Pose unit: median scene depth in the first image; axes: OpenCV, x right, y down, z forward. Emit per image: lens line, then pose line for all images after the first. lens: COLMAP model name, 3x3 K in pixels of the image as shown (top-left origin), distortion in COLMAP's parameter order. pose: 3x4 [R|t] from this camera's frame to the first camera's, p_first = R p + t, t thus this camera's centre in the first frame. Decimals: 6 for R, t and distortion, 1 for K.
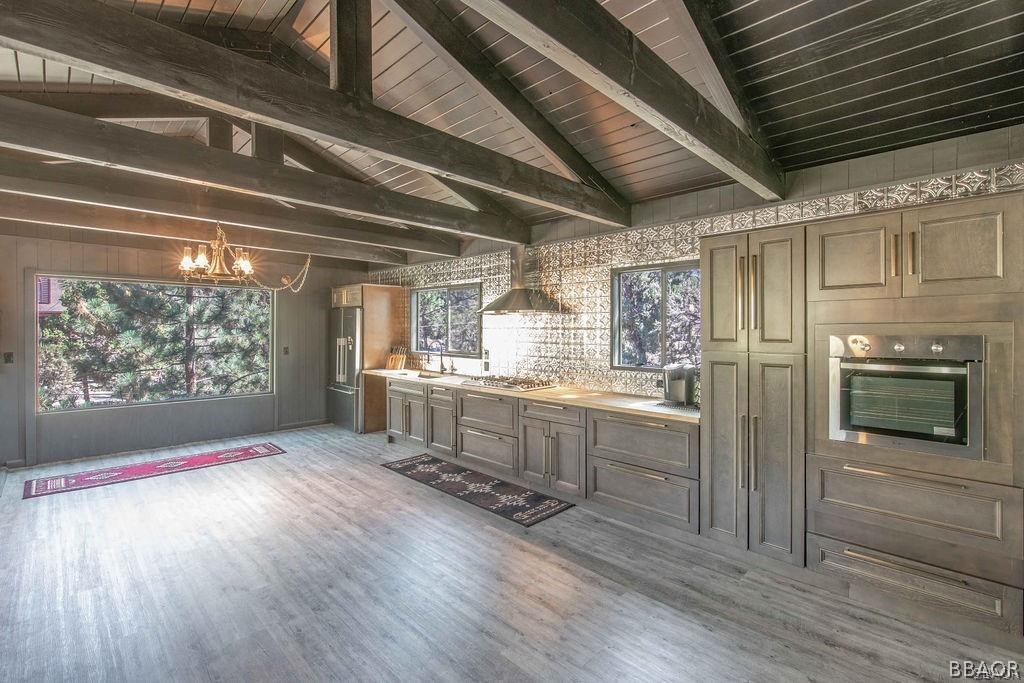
lens RADIAL K [[450.0, 0, 512.5], [0, 450.0, 331.1], [0, 0, 1]] dist [0.001944, -0.000388]
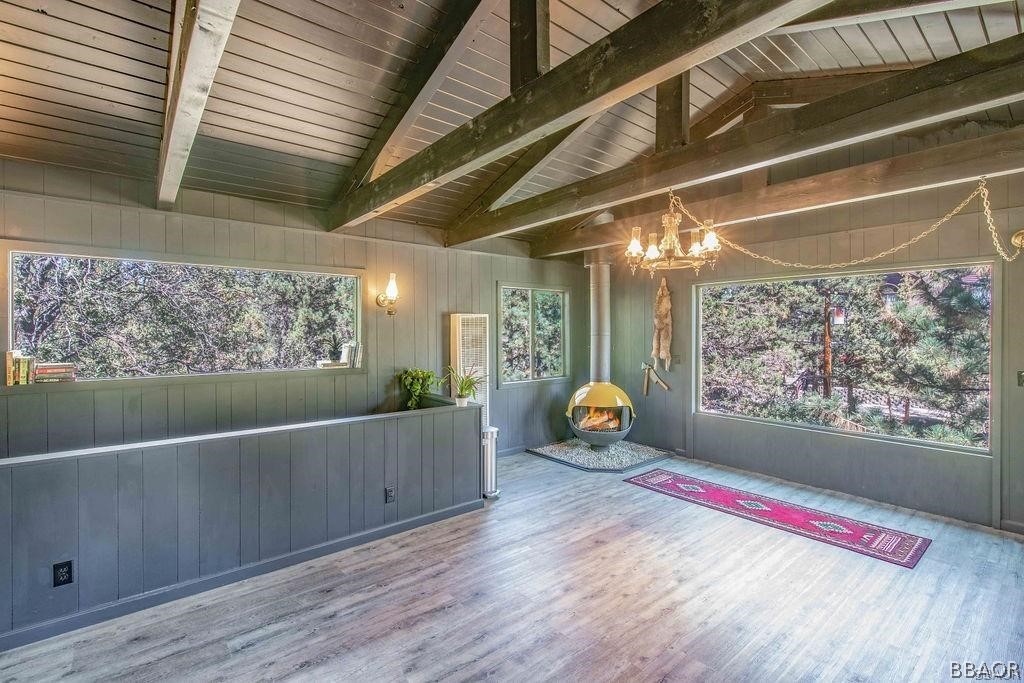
lens RADIAL K [[450.0, 0, 513.9], [0, 450.0, 336.6], [0, 0, 1]] dist [0.001944, -0.000388]
pose [[-0.103504, 0.003785, -0.994622, 0.094270], [-0.004713, 0.999980, 0.004296, -0.003493], [0.994618, 0.005132, -0.103484, 0.728835]]
